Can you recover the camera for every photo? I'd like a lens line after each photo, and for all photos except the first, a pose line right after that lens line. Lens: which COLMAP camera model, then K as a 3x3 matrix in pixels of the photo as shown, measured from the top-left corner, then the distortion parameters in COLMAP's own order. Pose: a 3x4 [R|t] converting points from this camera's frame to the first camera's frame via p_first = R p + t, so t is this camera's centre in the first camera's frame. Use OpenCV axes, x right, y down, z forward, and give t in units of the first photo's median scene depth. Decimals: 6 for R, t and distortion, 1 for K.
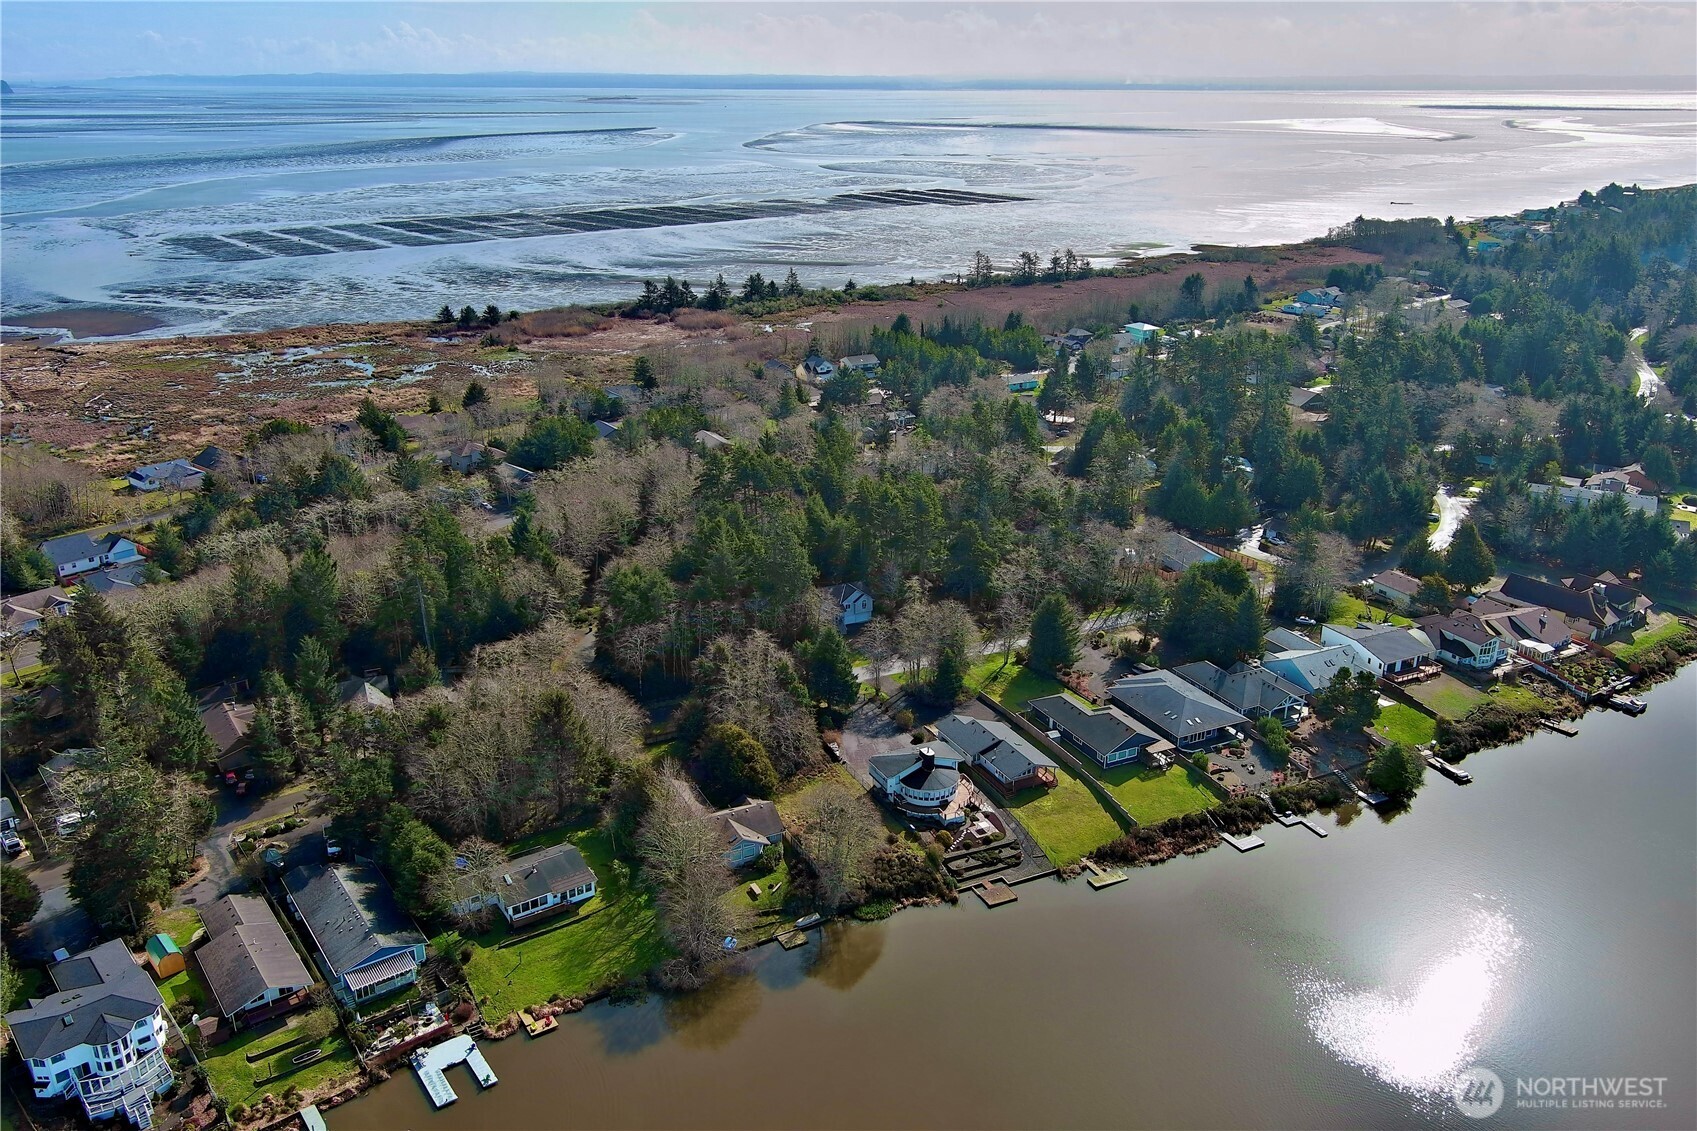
lens RADIAL K [[1320.3, 0, 848.5], [0, 1320.3, 565.5], [0, 0, 1]] dist [0.023431, -0.033491]
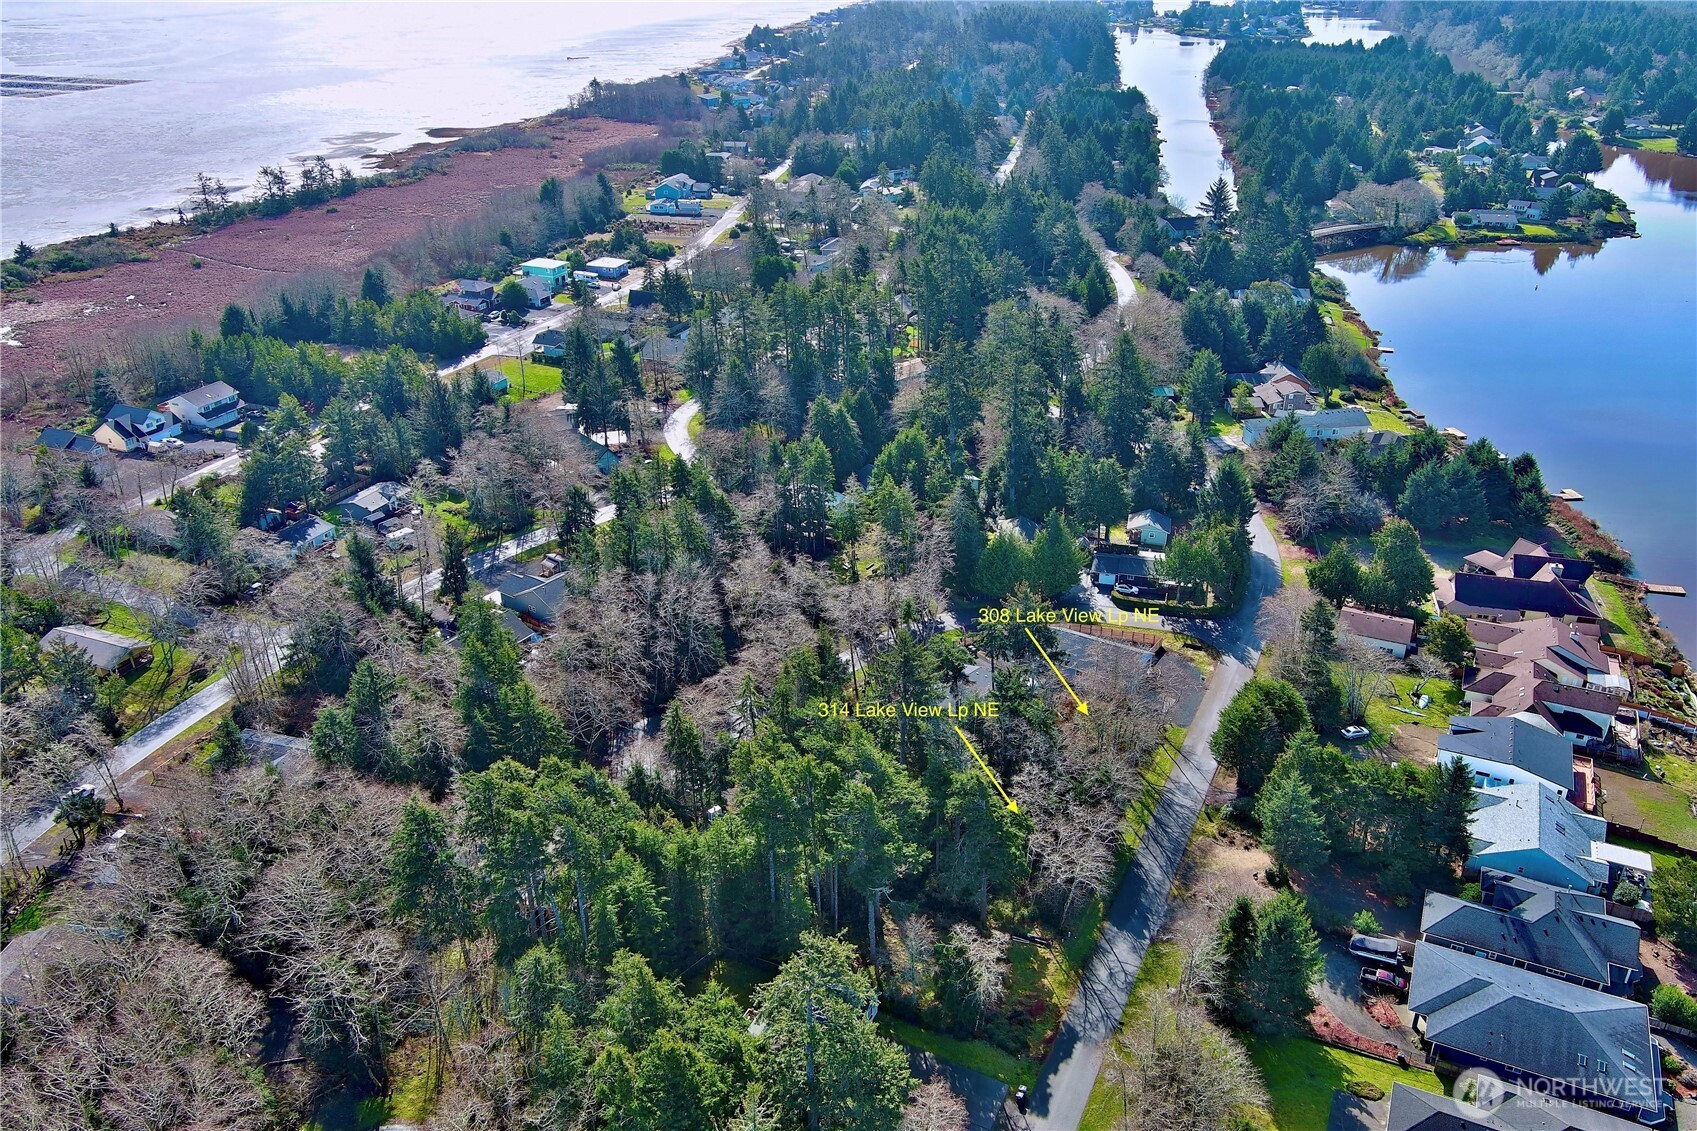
lens RADIAL K [[1320.3, 0, 848.5], [0, 1320.3, 565.5], [0, 0, 1]] dist [0.023431, -0.033491]
pose [[0.780616, -0.277657, 0.559951, -0.085402], [0.219102, 0.960621, 0.170888, -0.082355], [-0.585348, -0.010712, 0.810711, 0.224359]]
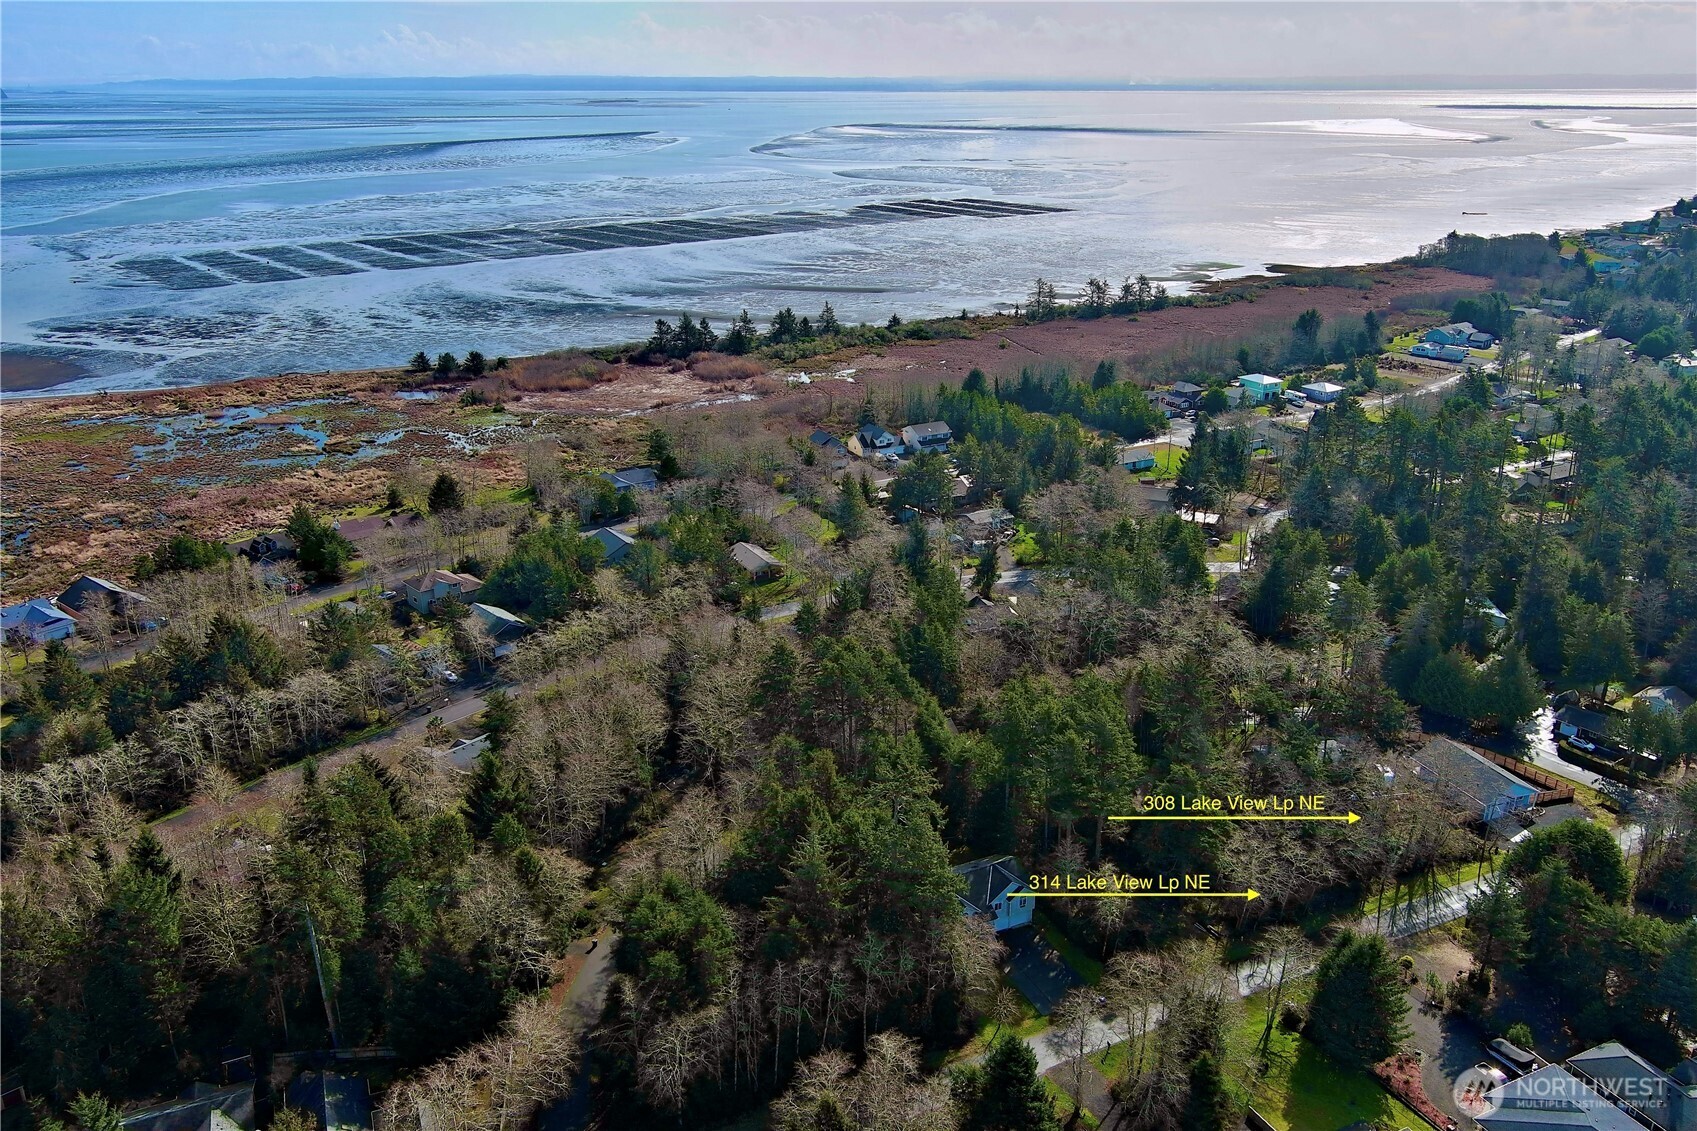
lens RADIAL K [[1320.3, 0, 848.5], [0, 1320.3, 565.5], [0, 0, 1]] dist [0.023431, -0.033491]
pose [[0.999993, -0.003414, -0.001376, -0.026570], [0.003412, 0.999994, -0.001083, -0.049480], [0.001380, 0.001078, 0.999998, 0.134169]]
